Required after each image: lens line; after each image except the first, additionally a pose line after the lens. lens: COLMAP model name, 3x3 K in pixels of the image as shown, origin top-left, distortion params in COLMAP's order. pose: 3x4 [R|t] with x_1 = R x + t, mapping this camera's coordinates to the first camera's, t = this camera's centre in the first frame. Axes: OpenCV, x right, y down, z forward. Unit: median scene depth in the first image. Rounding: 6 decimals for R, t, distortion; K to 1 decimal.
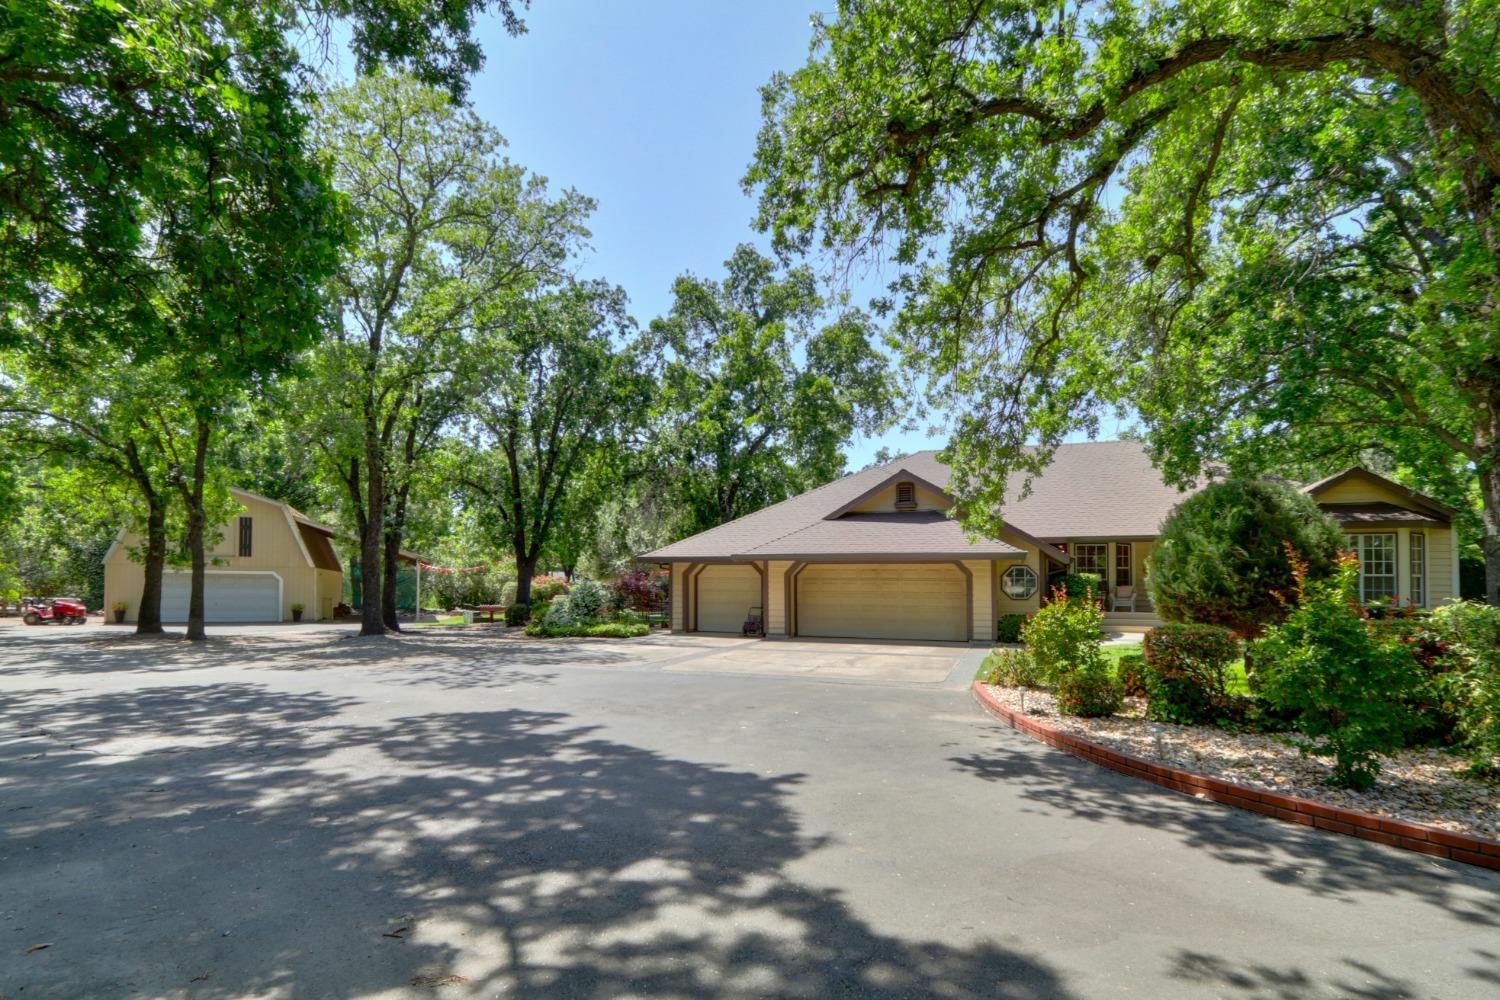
lens RADIAL K [[710.6, 0, 751.8], [0, 710.6, 545.7], [0, 0, 1]] dist [0.000732, 0.000169]
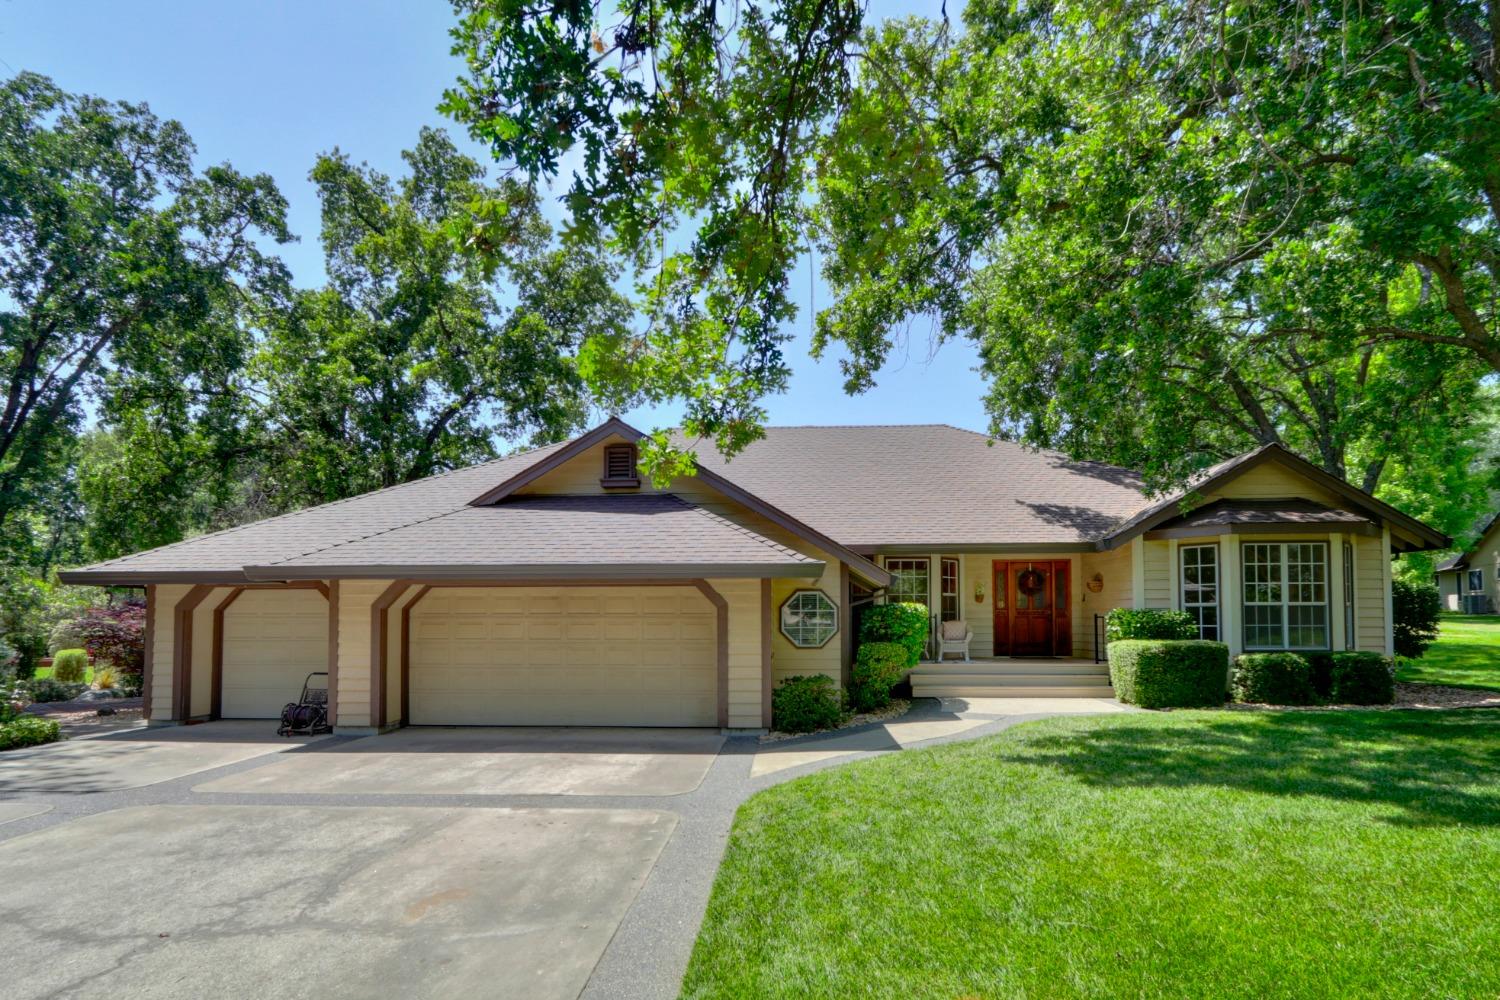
lens RADIAL K [[710.6, 0, 751.8], [0, 710.6, 545.7], [0, 0, 1]] dist [0.000732, 0.000169]
pose [[0.956879, 0.020071, 0.289793, 0.152888], [-0.006953, 0.998907, -0.046226, 0.017821], [-0.290404, 0.042217, 0.955972, 0.428848]]
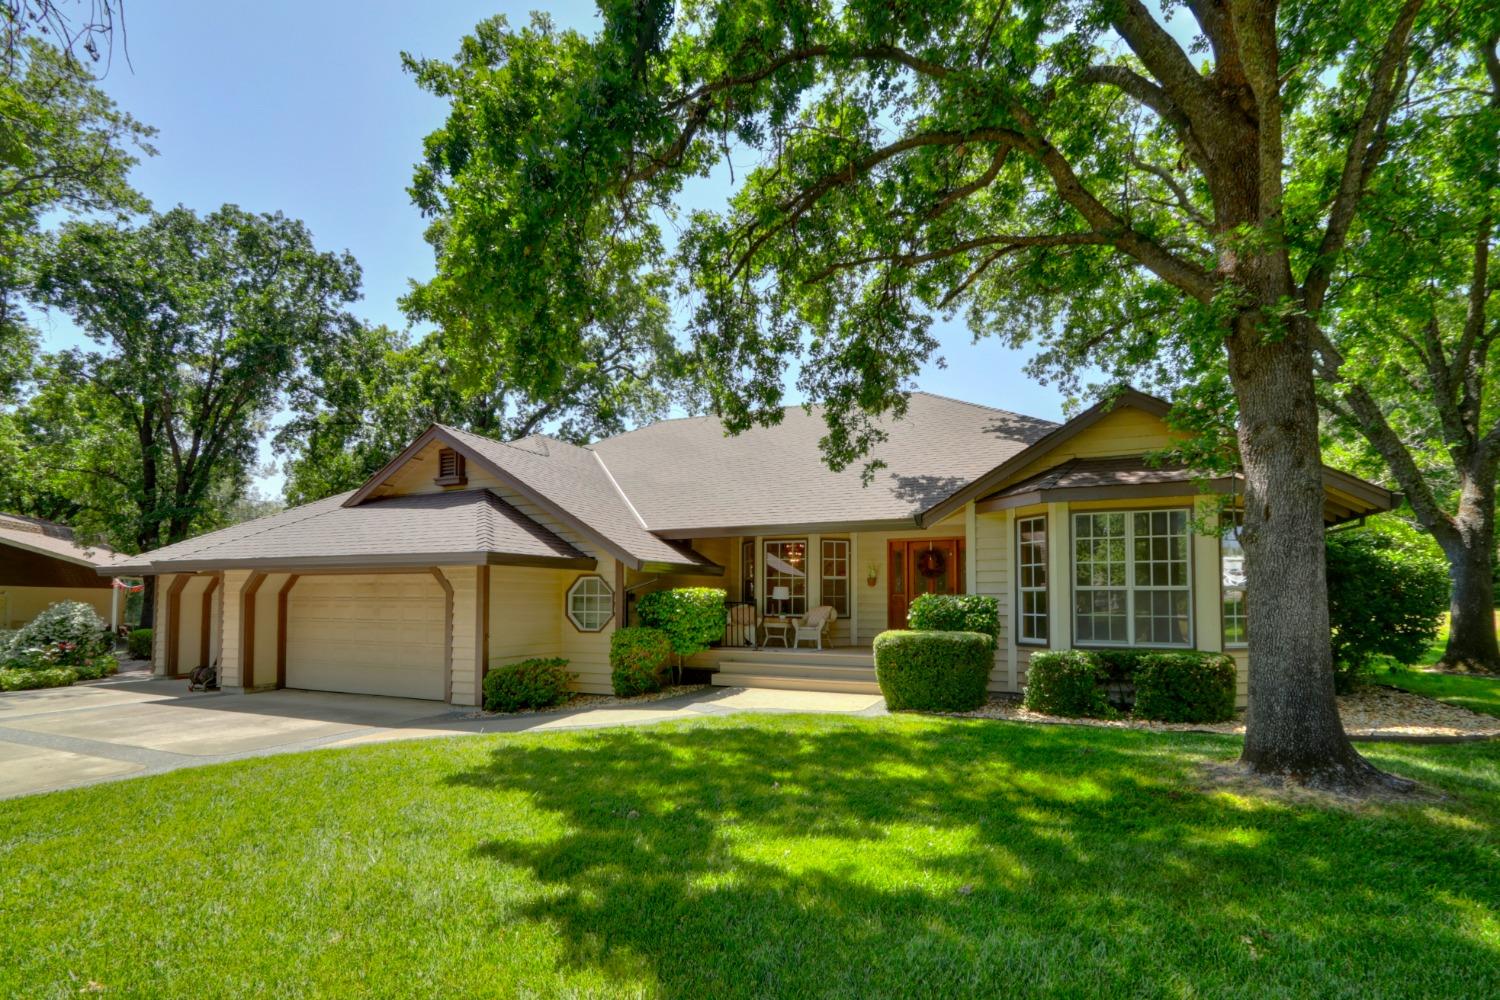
lens RADIAL K [[702.2, 0, 749.0], [0, 702.2, 508.4], [0, 0, 1]] dist [0.001452, 0.000749]
pose [[0.998102, -0.012727, -0.060245, 0.526420], [0.008471, 0.997483, -0.070395, 0.013735], [0.060989, 0.069751, 0.995698, 0.387953]]
